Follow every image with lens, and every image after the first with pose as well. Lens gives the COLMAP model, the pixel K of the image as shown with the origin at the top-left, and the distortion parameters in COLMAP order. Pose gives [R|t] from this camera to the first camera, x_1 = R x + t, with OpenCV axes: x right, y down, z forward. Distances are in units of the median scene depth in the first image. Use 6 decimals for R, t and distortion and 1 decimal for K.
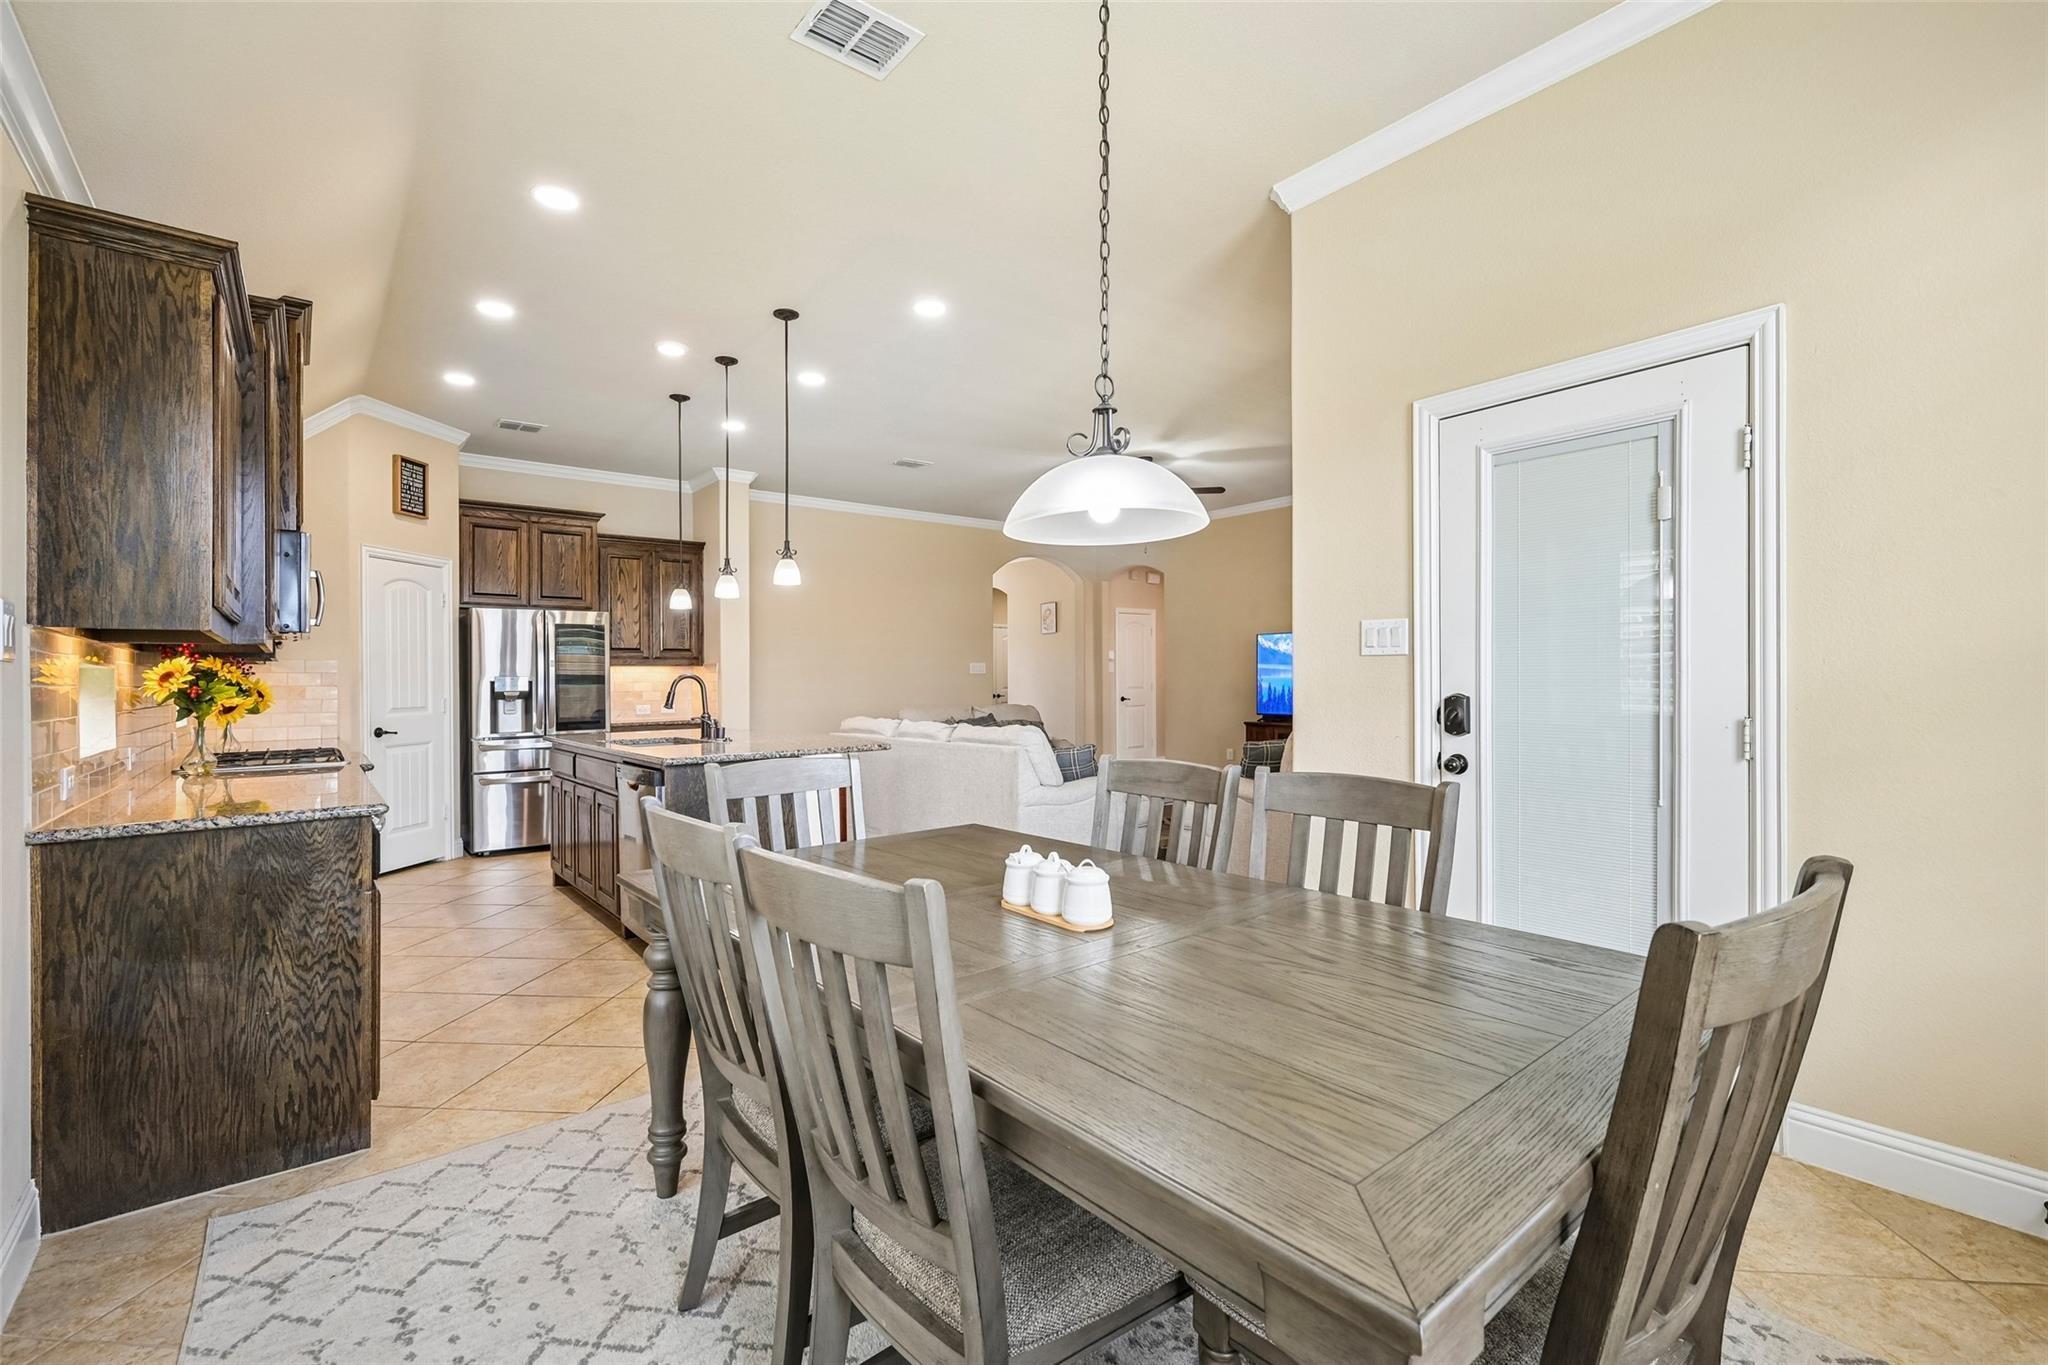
lens RADIAL K [[890.3, 0, 1024.0], [0, 890.3, 682.5], [0, 0, 1]] dist [0.000333, 0.000033]
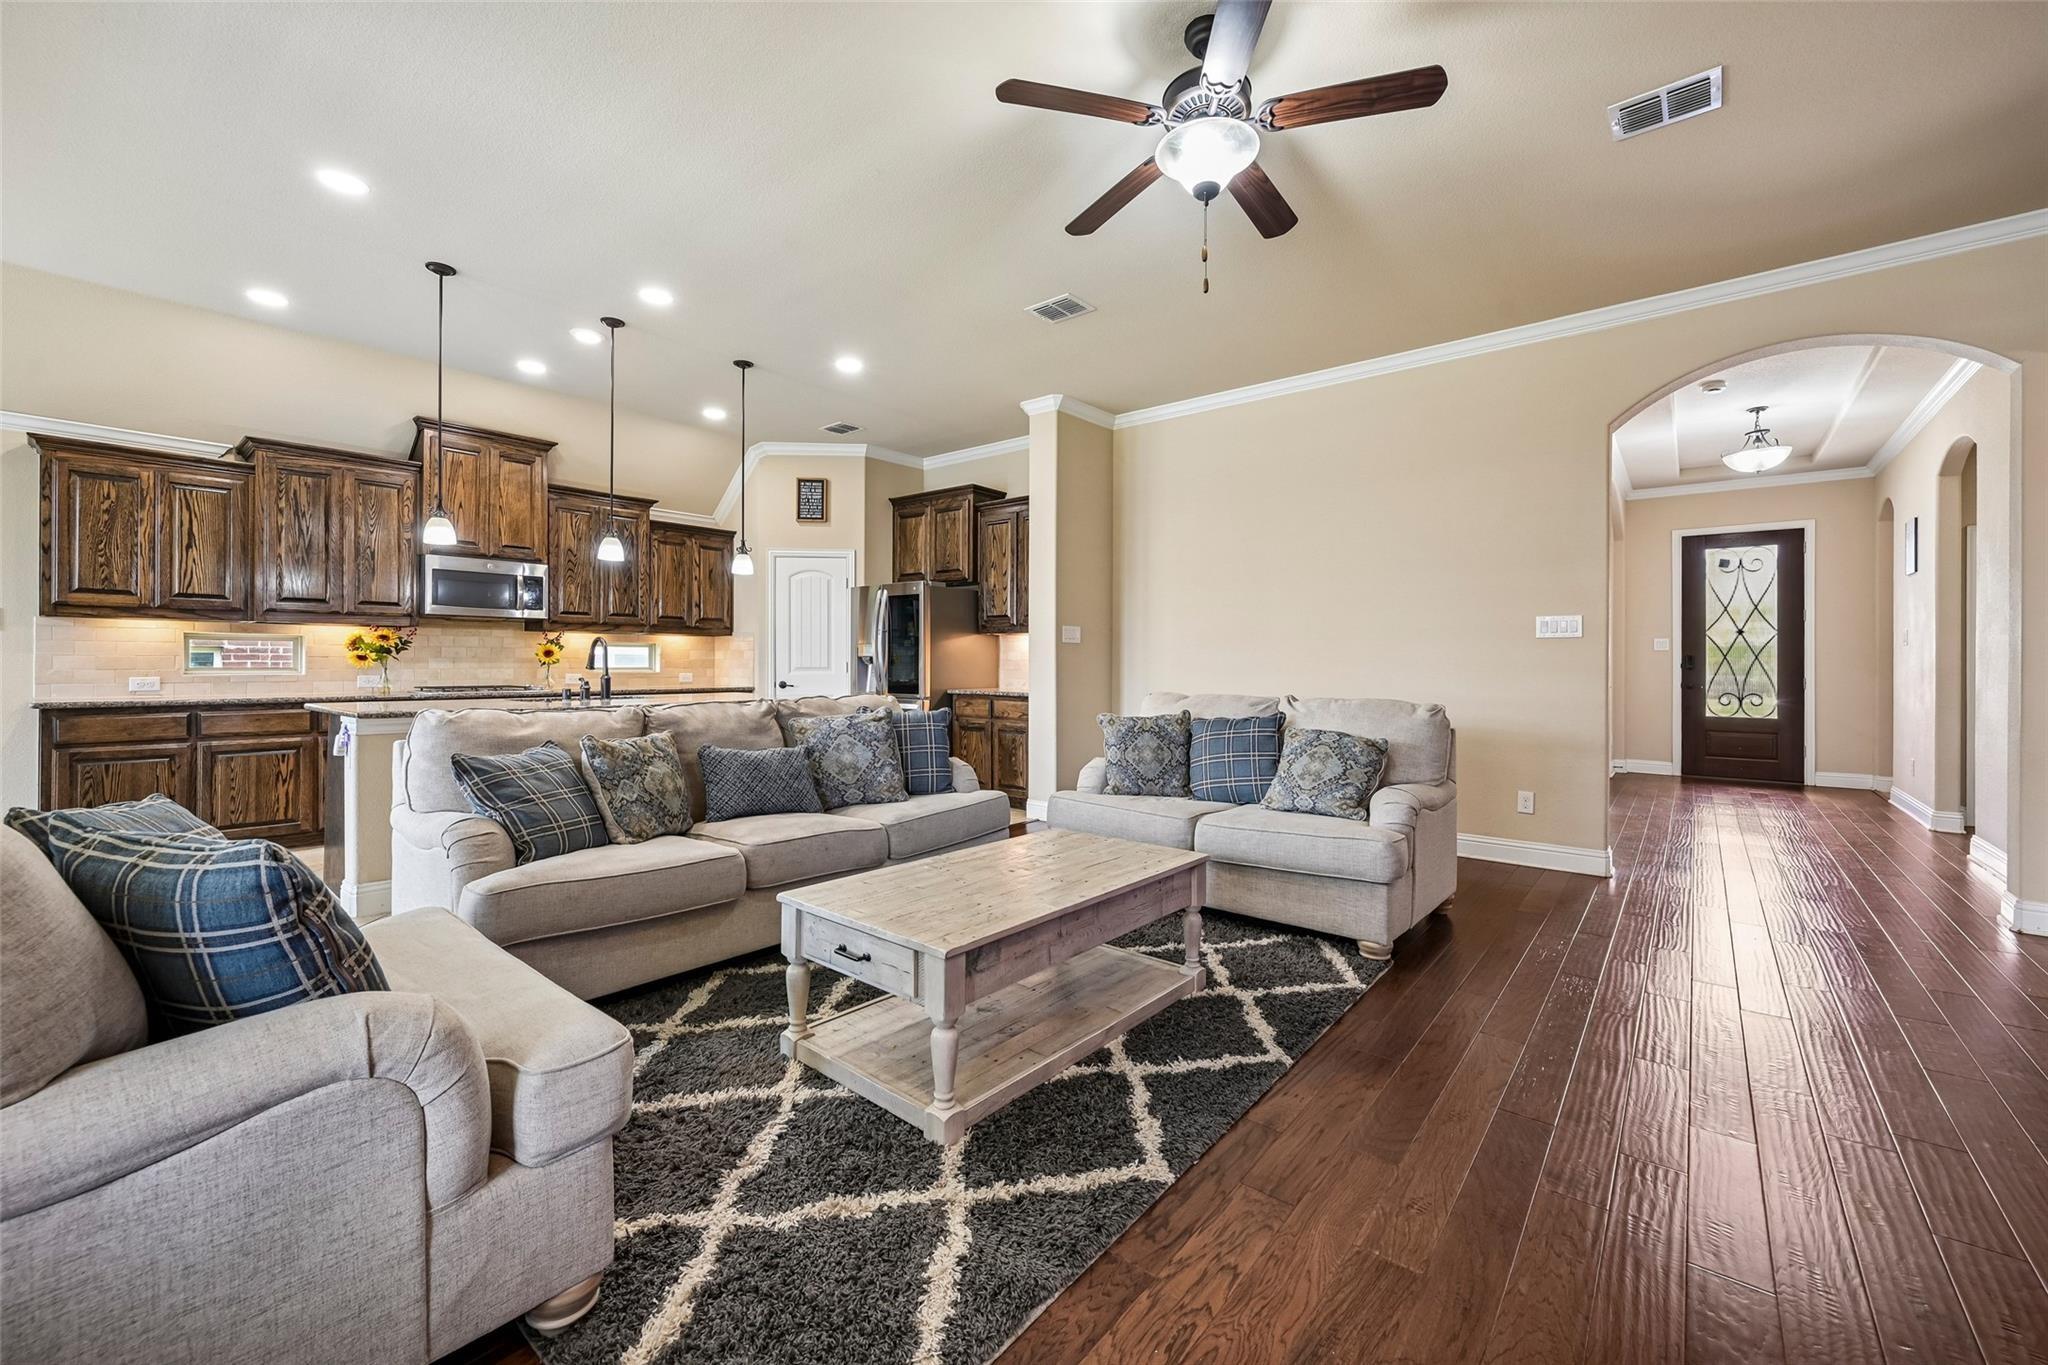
lens RADIAL K [[805.3, 0, 1026.0], [0, 805.3, 660.6], [0, 0, 1]] dist [0.000294, -0.000038]
pose [[0.195470, 0.015105, -0.980593, 0.608294], [-0.010971, 0.999853, 0.013214, -0.002149], [0.980648, 0.008175, 0.195607, 1.212415]]
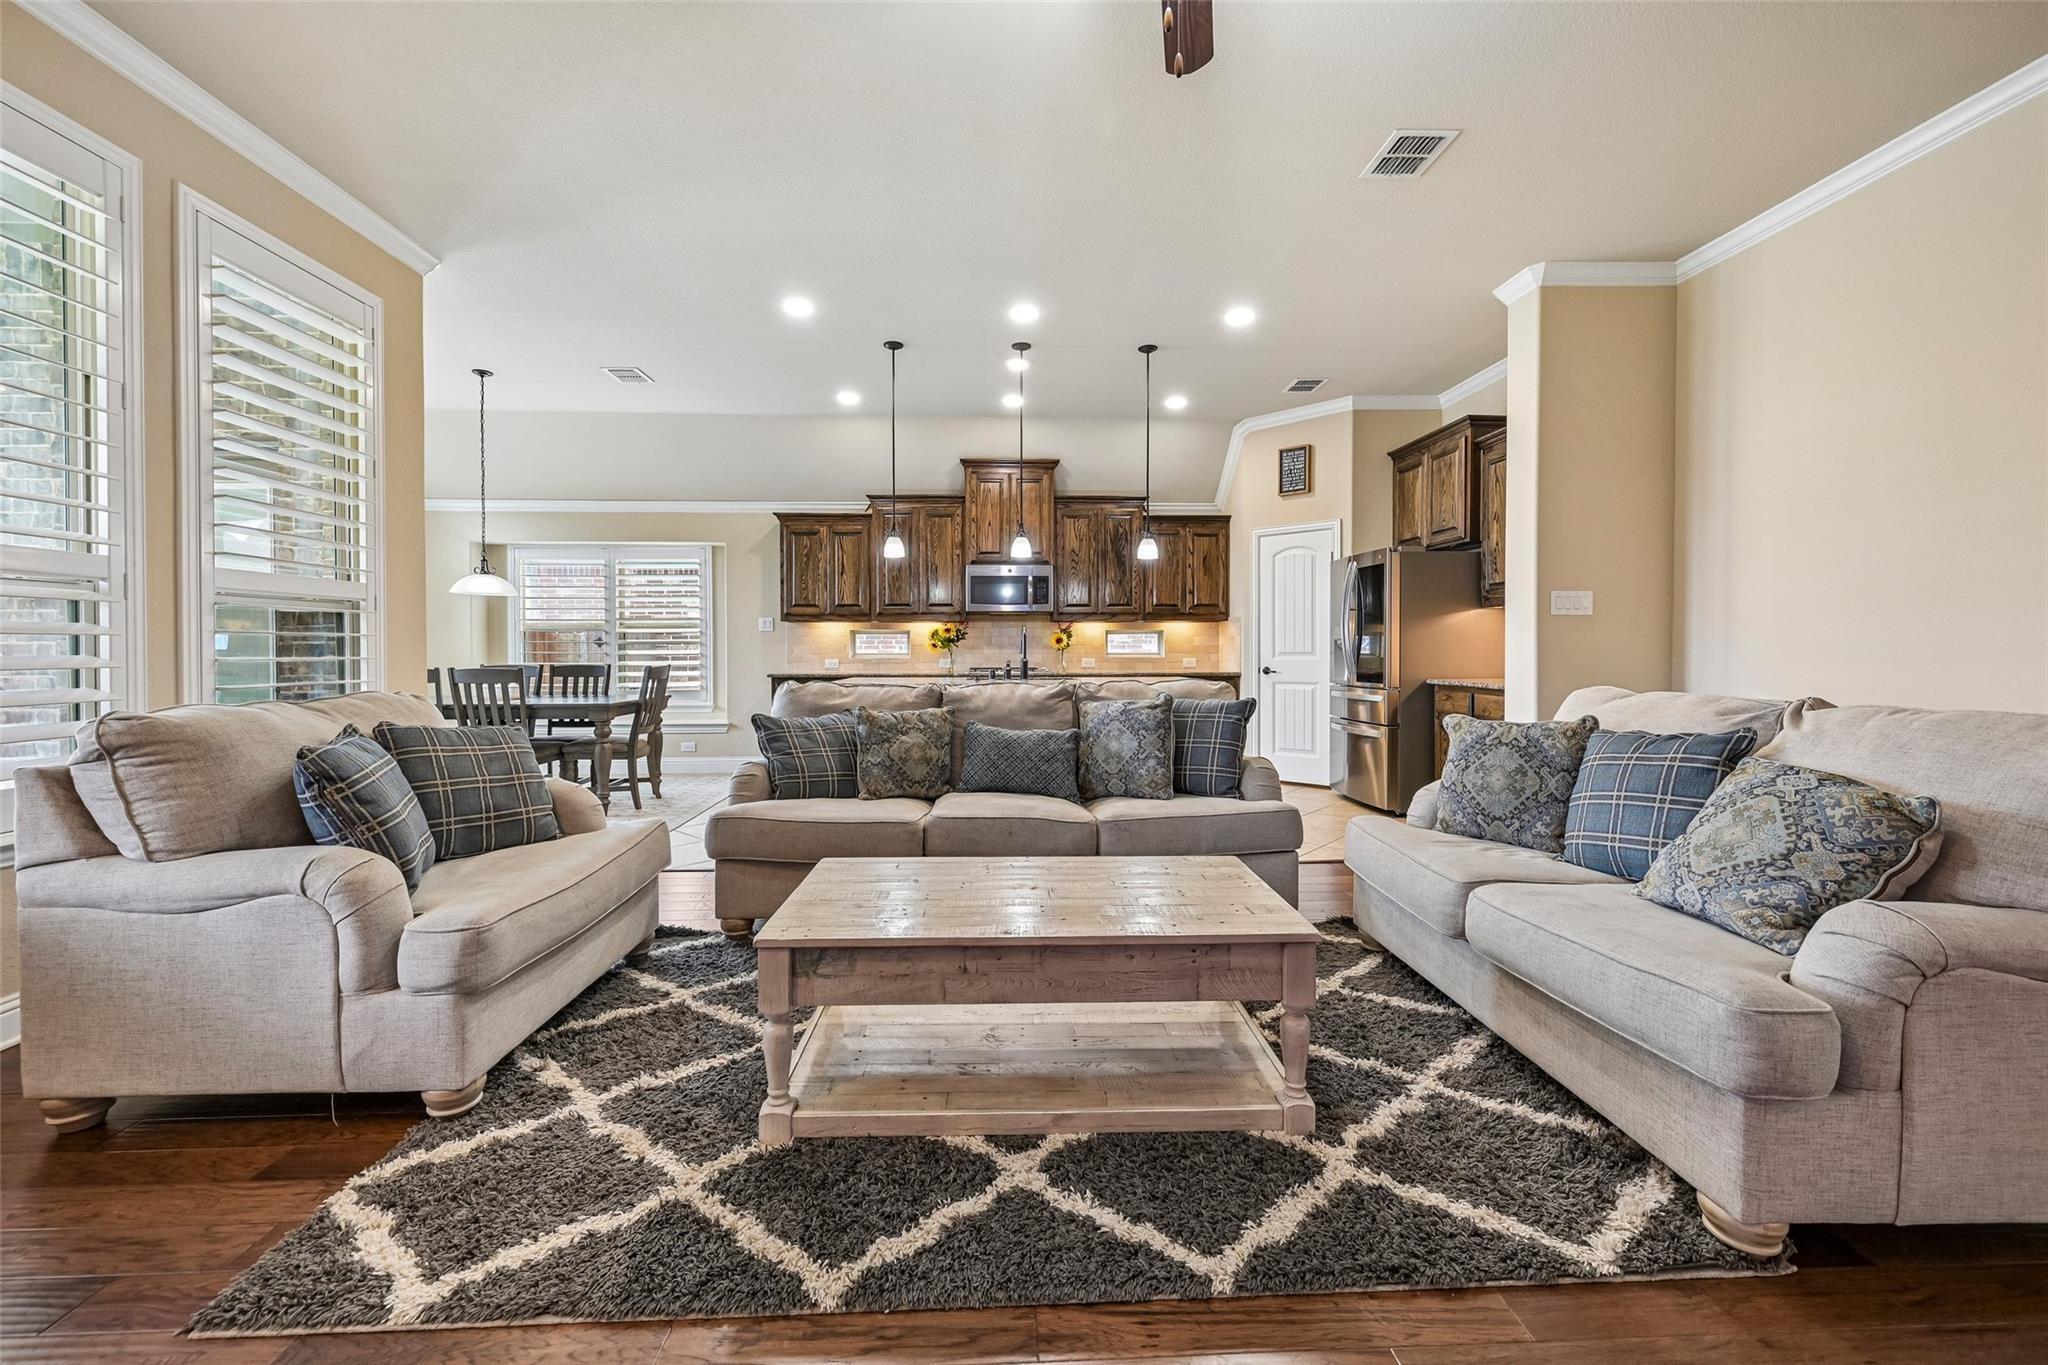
lens RADIAL K [[805.3, 0, 1026.0], [0, 805.3, 660.6], [0, 0, 1]] dist [0.000294, -0.000038]
pose [[-0.592295, 0.028963, -0.805200, 0.465612], [0.009471, 0.999535, 0.028987, 0.003907], [0.805665, 0.009542, -0.592294, 1.525167]]
